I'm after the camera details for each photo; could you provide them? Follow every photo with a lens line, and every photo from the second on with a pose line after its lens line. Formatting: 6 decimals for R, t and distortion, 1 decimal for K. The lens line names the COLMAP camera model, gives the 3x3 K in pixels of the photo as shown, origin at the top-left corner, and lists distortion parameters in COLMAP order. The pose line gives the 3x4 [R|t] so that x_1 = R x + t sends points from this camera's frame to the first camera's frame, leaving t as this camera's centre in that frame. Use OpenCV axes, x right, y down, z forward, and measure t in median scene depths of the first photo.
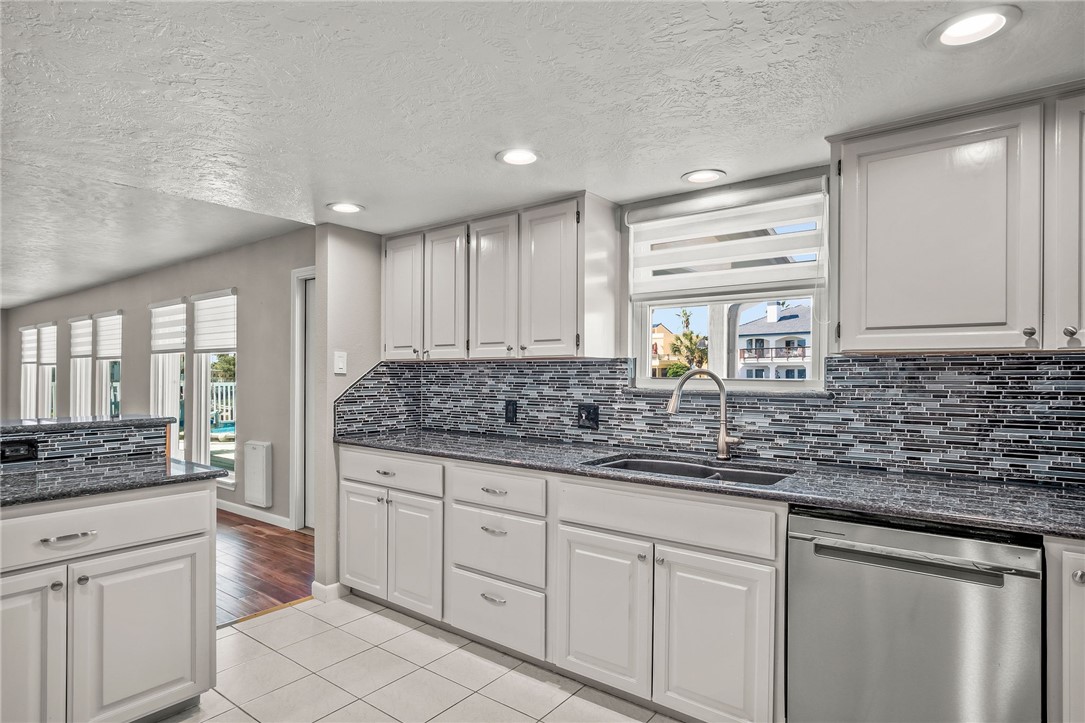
lens RADIAL K [[588.1, 0, 539.8], [0, 588.1, 372.2], [0, 0, 1]] dist [-0.005303, 0.000371]
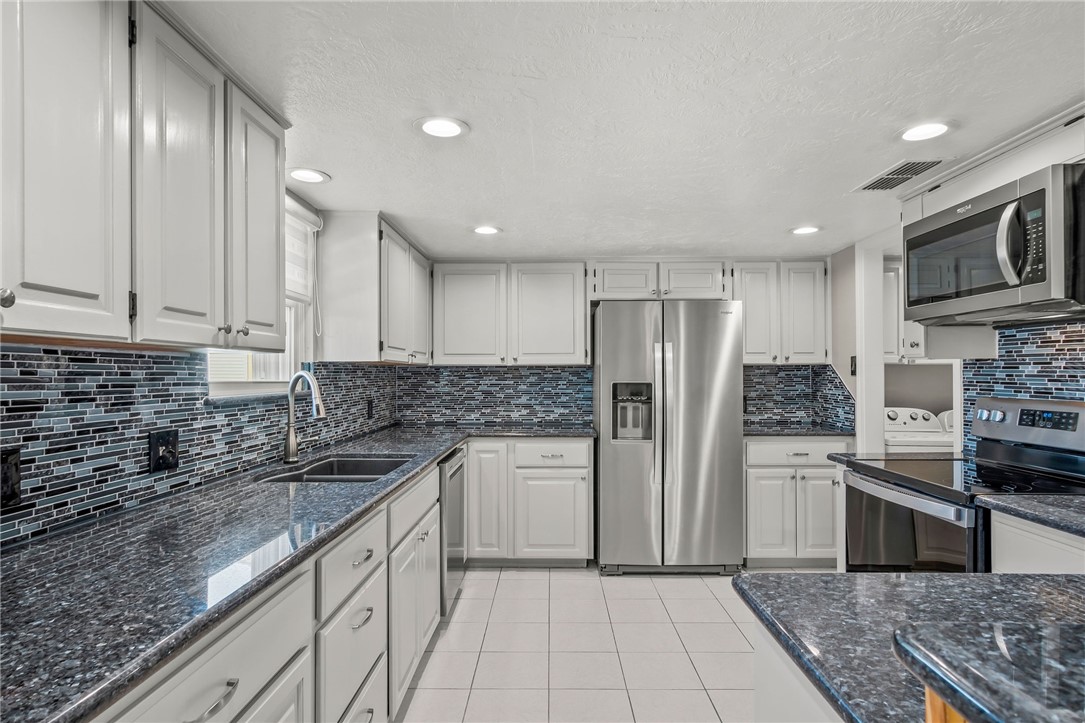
lens RADIAL K [[588.1, 0, 539.8], [0, 588.1, 372.2], [0, 0, 1]] dist [-0.005303, 0.000371]
pose [[-0.591341, 0.000814, 0.806421, -0.780094], [-0.001956, 0.999995, -0.002443, -0.002001], [-0.806419, -0.003022, -0.591336, 1.329878]]
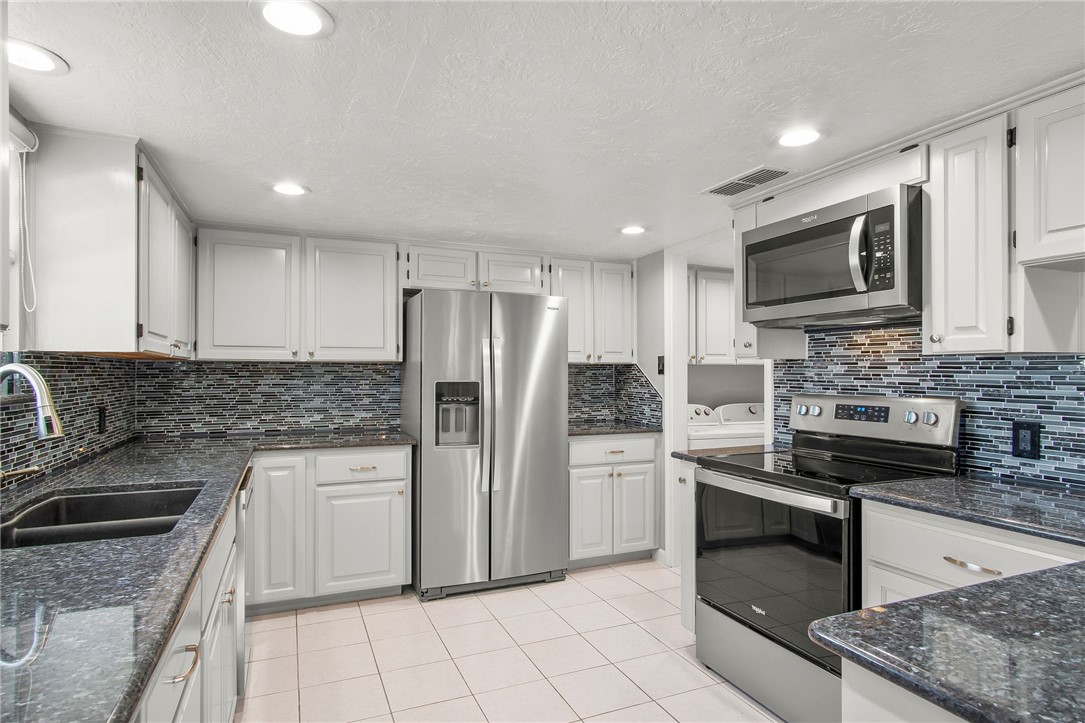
lens RADIAL K [[588.1, 0, 539.8], [0, 588.1, 372.2], [0, 0, 1]] dist [-0.005303, 0.000371]
pose [[-0.870556, -0.003002, 0.492061, -0.526631], [-0.005194, 0.999982, -0.003089, 0.001909], [-0.492042, -0.005244, -0.870556, 1.333186]]
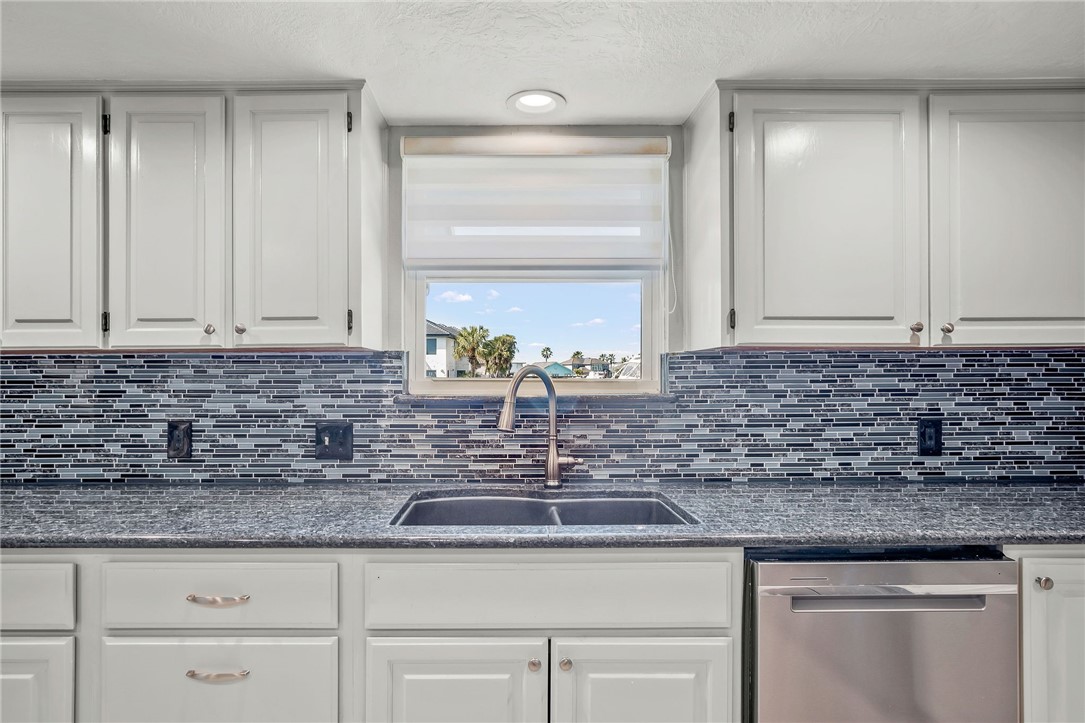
lens RADIAL K [[606.9, 0, 542.6], [0, 606.9, 372.9], [0, 0, 1]] dist [-0.006392, 0.000564]
pose [[0.792600, -0.001632, 0.609740, -0.183704], [0.004564, 0.999984, -0.003257, 0.004961], [-0.609725, 0.005364, 0.792595, 0.414791]]
